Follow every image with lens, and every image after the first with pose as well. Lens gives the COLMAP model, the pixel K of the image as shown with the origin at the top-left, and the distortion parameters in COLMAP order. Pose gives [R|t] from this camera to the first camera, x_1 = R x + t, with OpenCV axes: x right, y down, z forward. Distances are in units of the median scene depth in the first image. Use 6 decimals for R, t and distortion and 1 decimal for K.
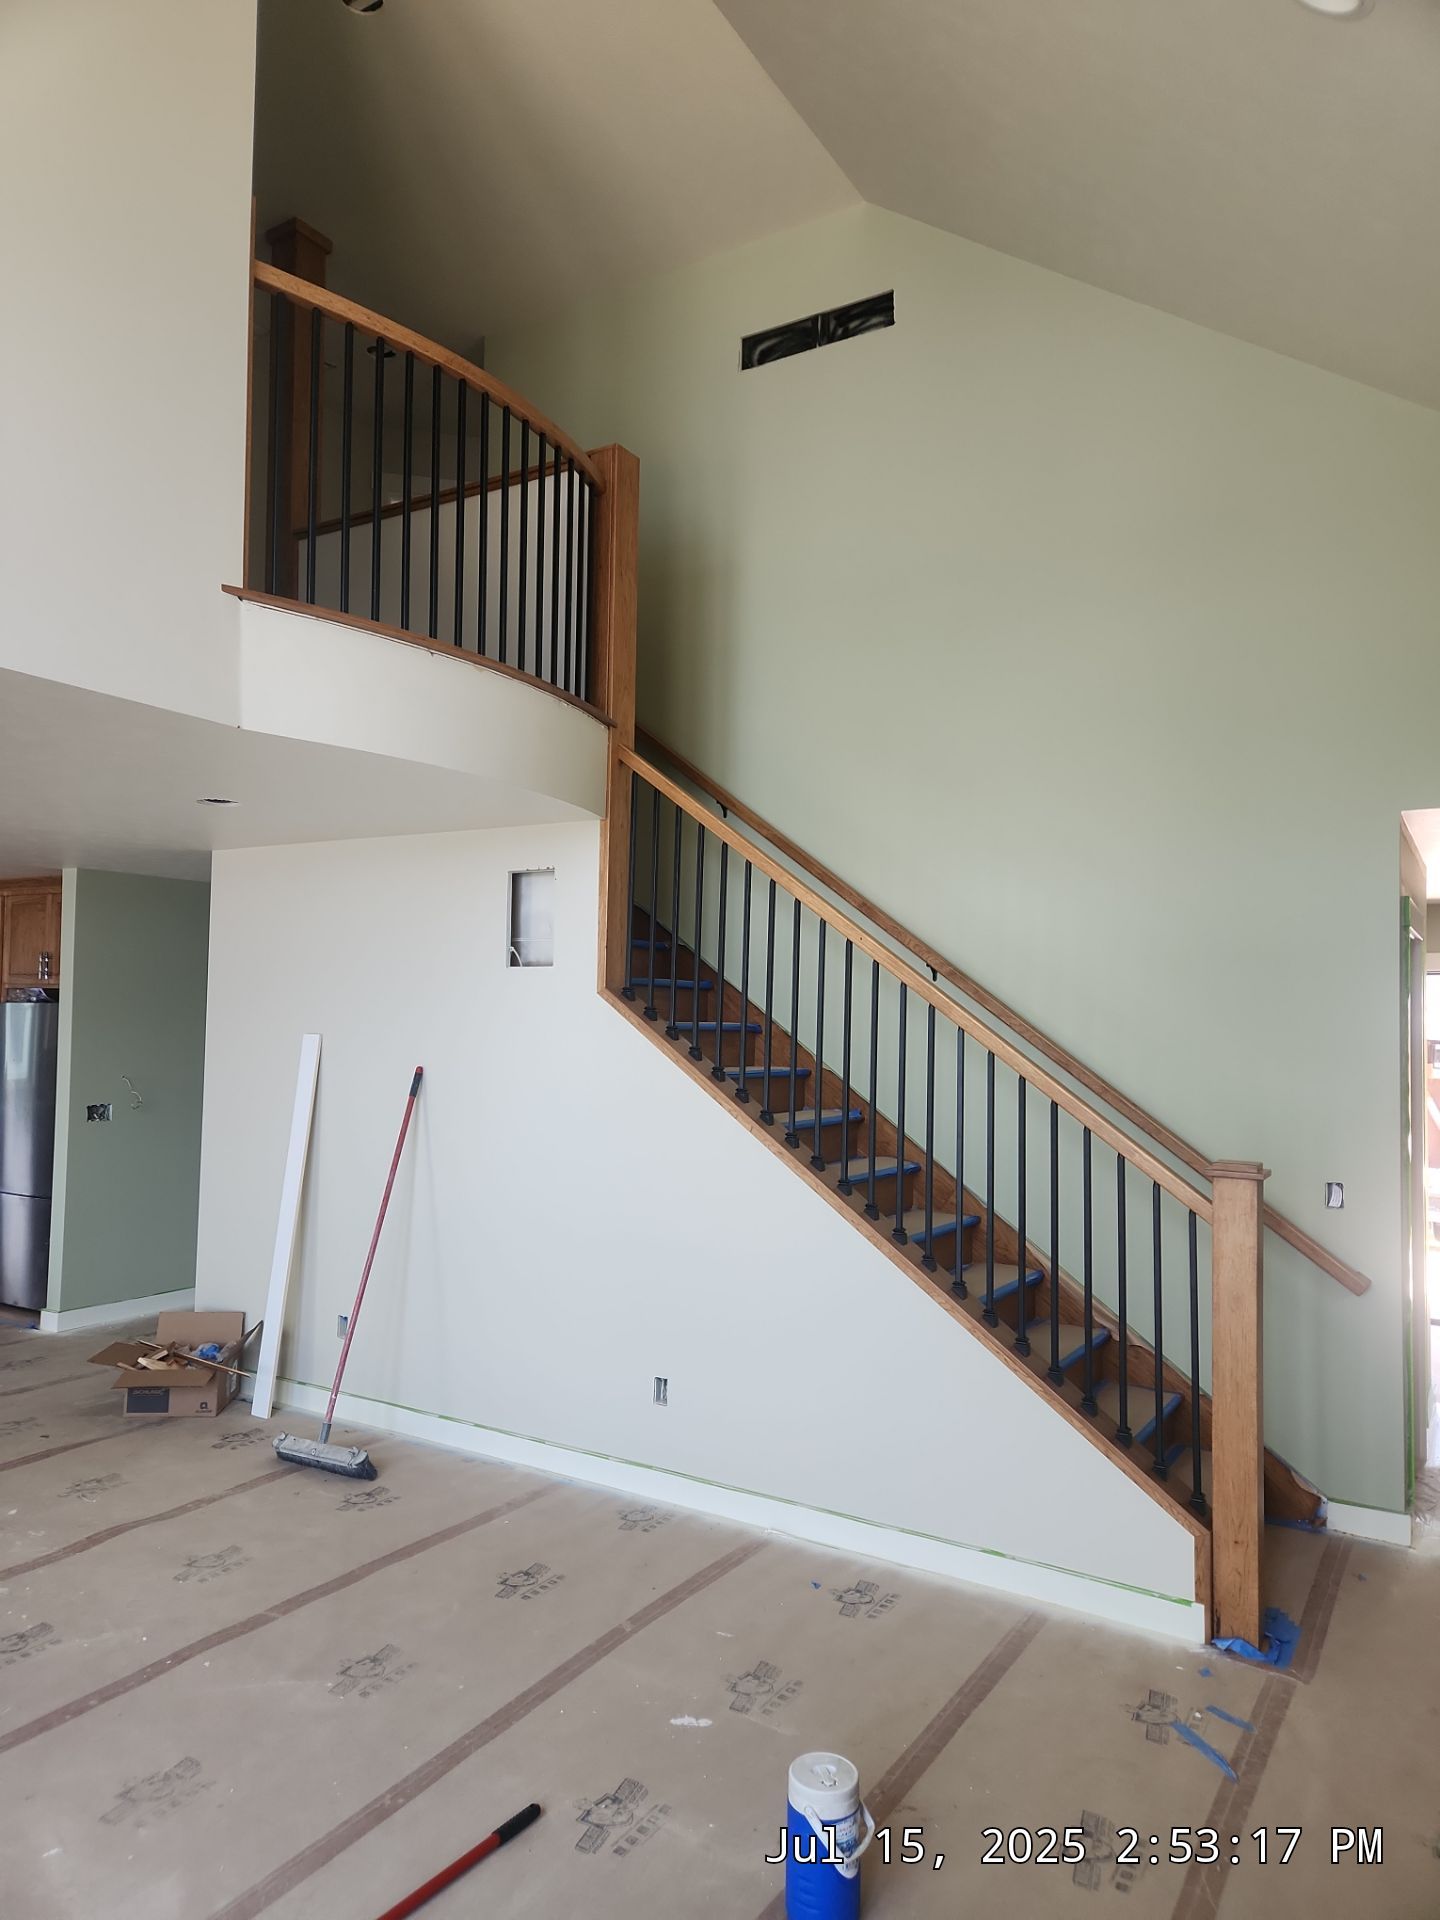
lens RADIAL K [[1280.0, 0, 710.3], [0, 1280.0, 956.7], [0, 0, 1]] dist [0.079821, -0.068342]
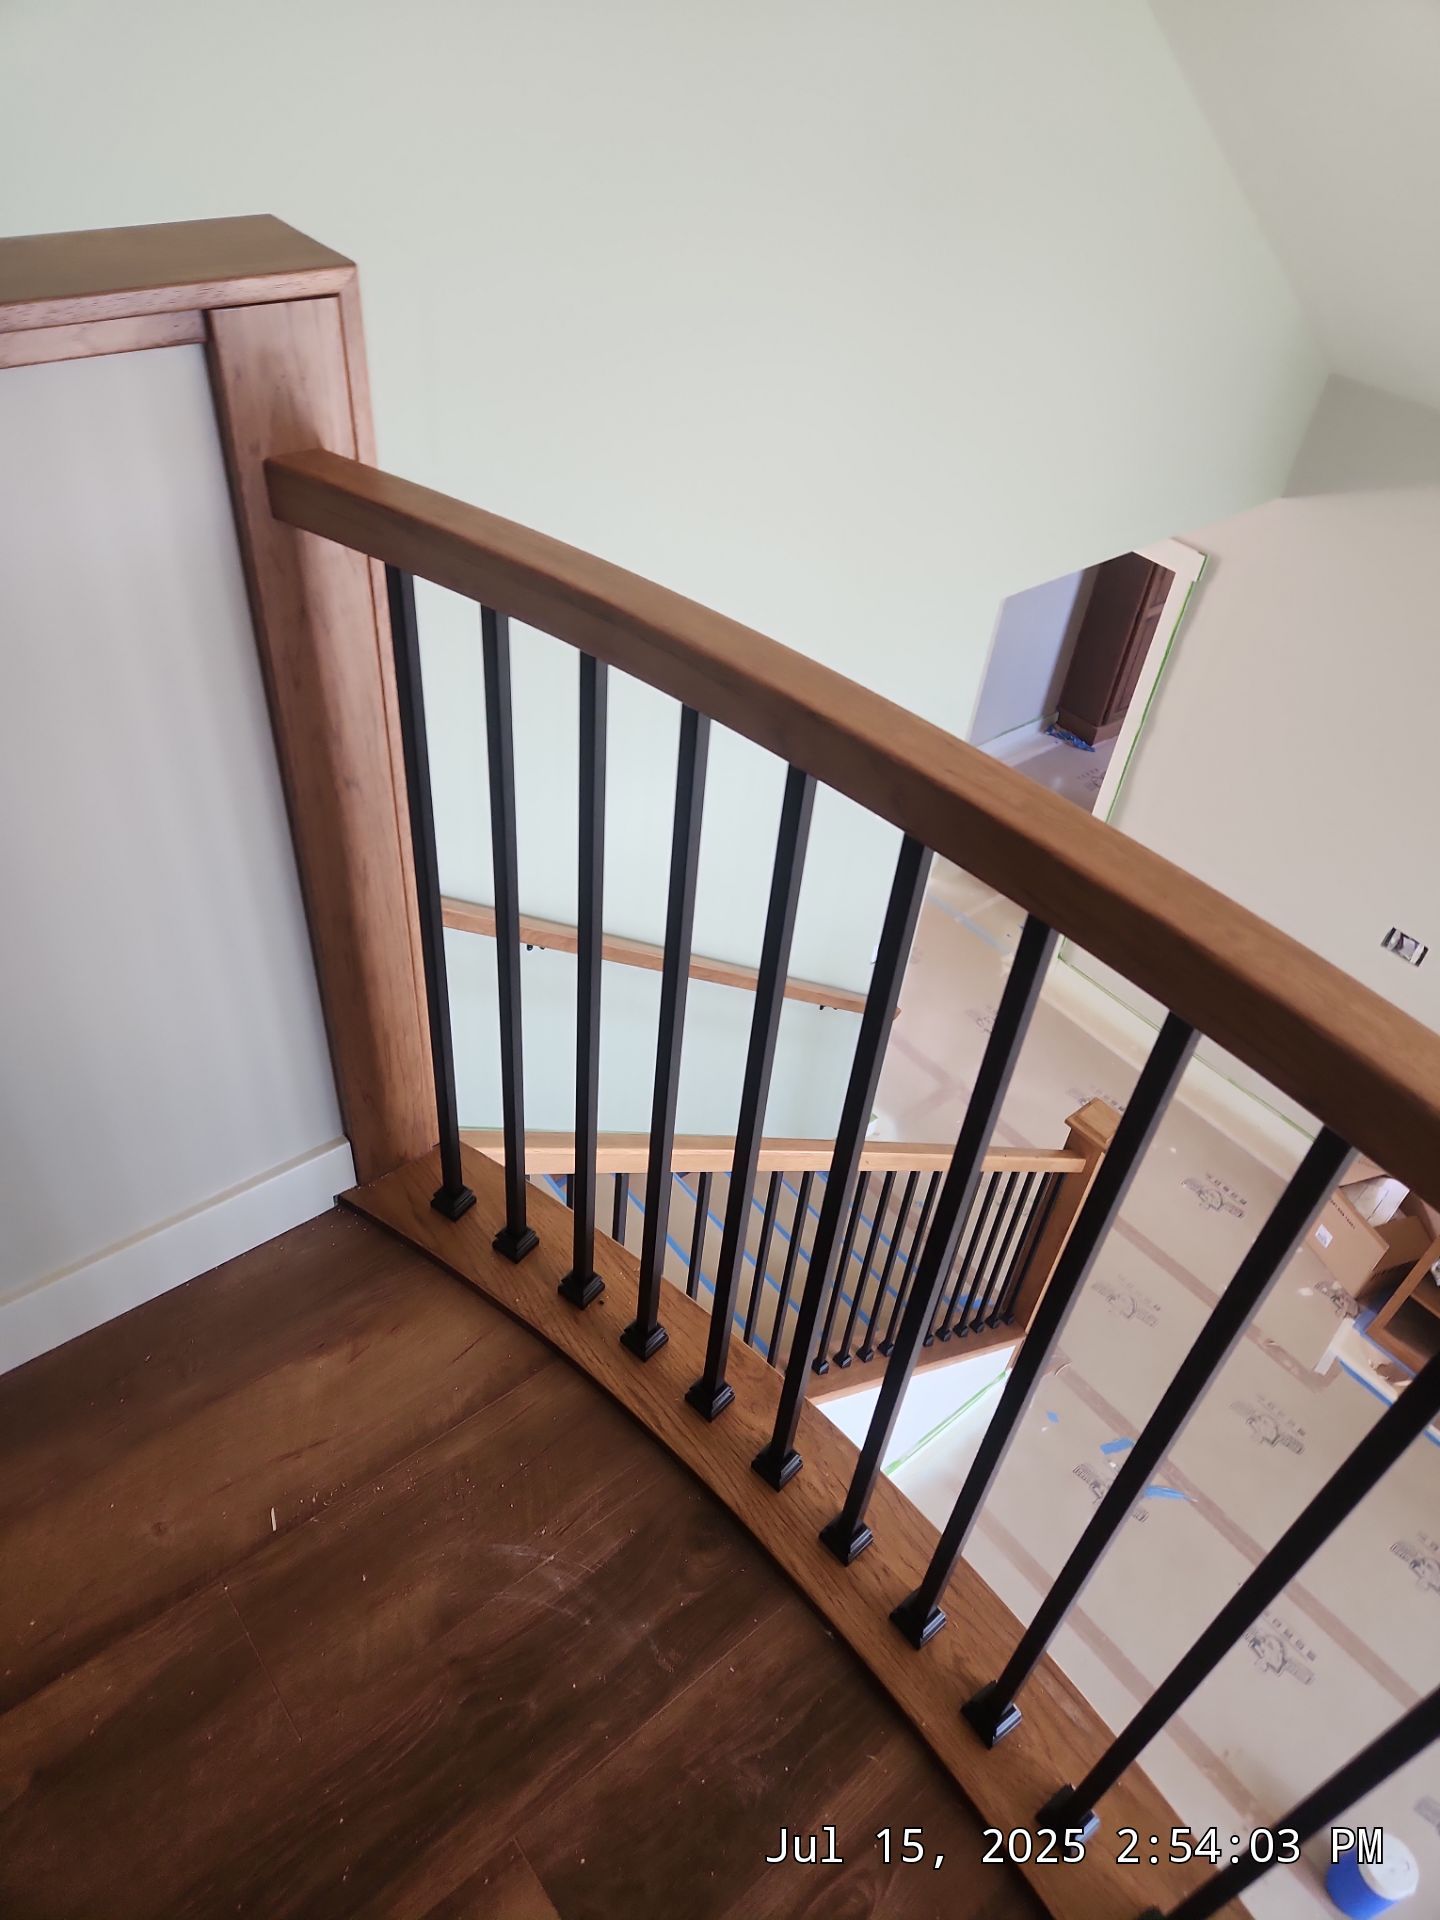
lens RADIAL K [[1280.0, 0, 710.3], [0, 1280.0, 956.7], [0, 0, 1]] dist [0.079821, -0.068342]
pose [[0.346346, -0.618622, 0.705232, -0.362117], [-0.111325, 0.719345, 0.685674, -0.618625], [-0.931478, -0.315990, 0.180274, 1.152734]]
